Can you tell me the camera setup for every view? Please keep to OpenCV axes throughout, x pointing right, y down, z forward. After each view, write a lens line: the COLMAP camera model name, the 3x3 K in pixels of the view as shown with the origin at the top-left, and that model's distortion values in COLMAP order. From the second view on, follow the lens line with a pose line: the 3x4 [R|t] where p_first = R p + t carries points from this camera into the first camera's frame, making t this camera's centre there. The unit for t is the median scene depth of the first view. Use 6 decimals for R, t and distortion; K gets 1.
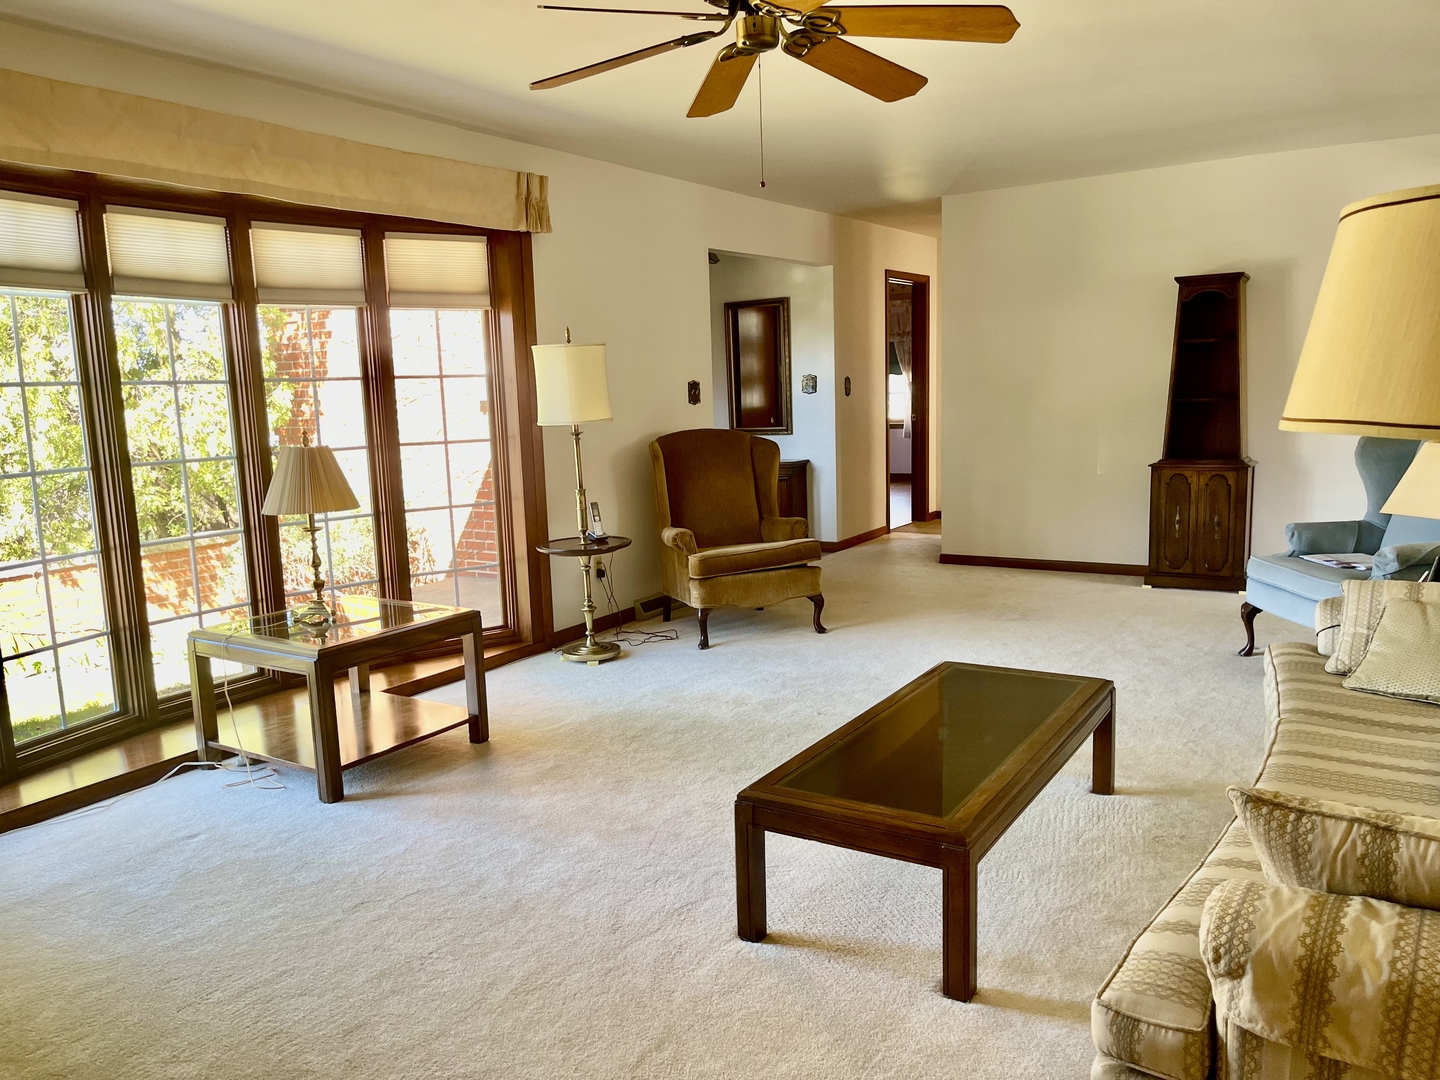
lens RADIAL K [[1091.8, 0, 720.0], [0, 1091.8, 540.0], [0, 0, 1]] dist [0.101021, -0.119998]
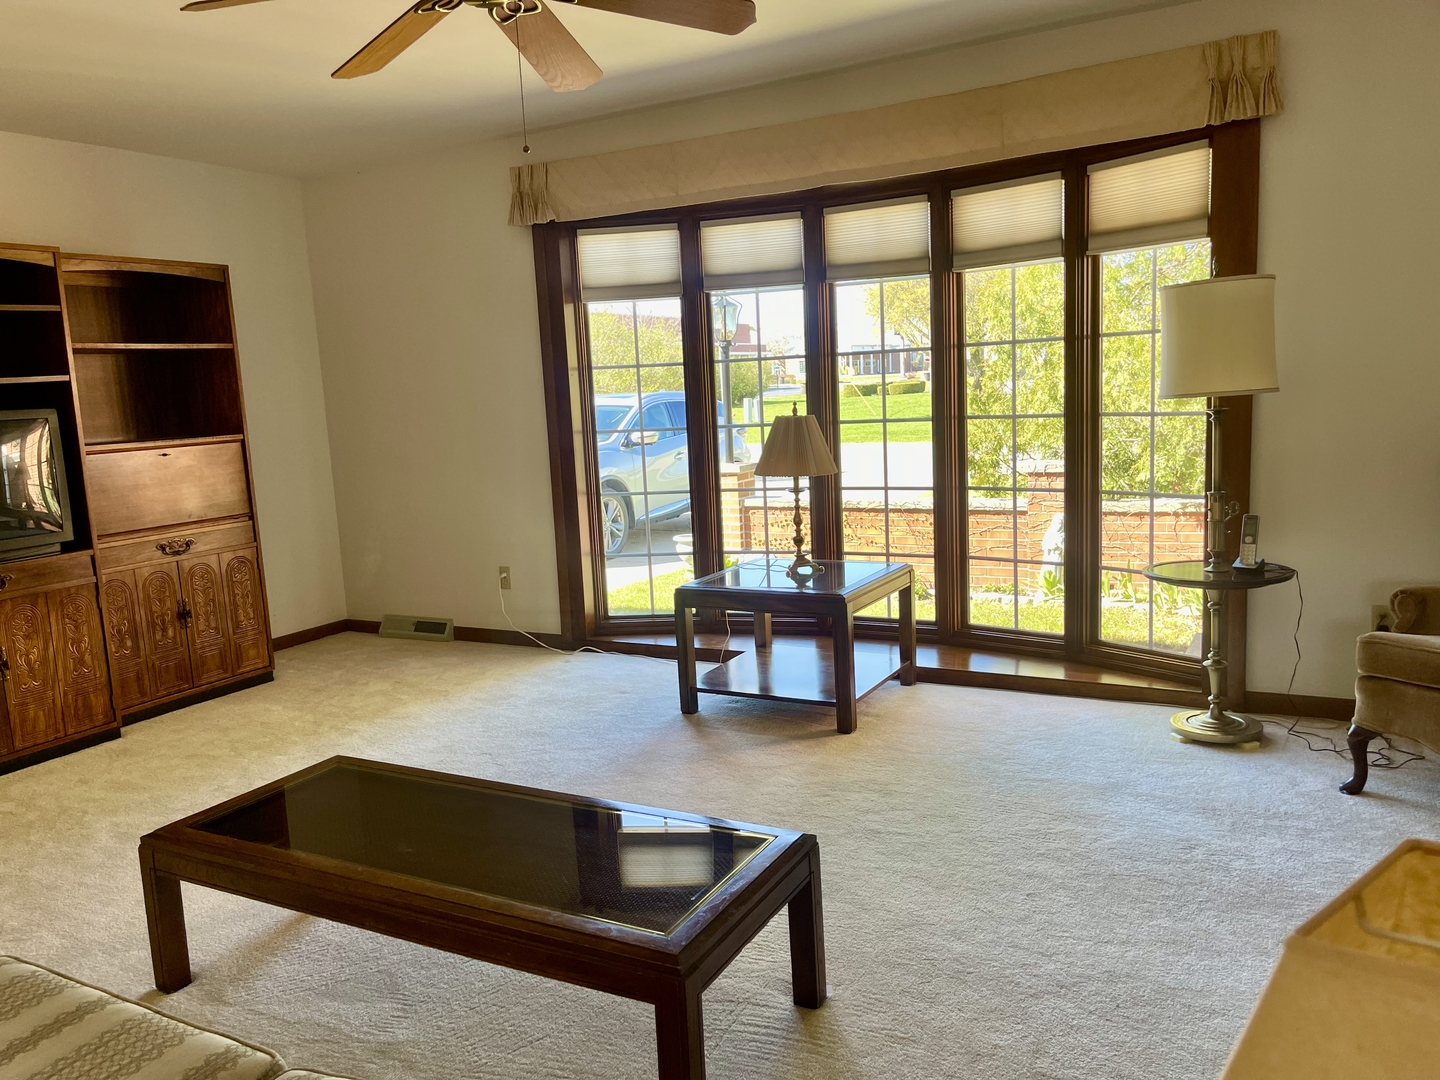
lens RADIAL K [[1091.8, 0, 720.0], [0, 1091.8, 540.0], [0, 0, 1]] dist [0.101021, -0.119998]
pose [[0.066486, 0.177897, -0.981800, 0.599105], [-0.094419, 0.980684, 0.171301, -0.118400], [0.993310, 0.081311, 0.081999, 0.694974]]
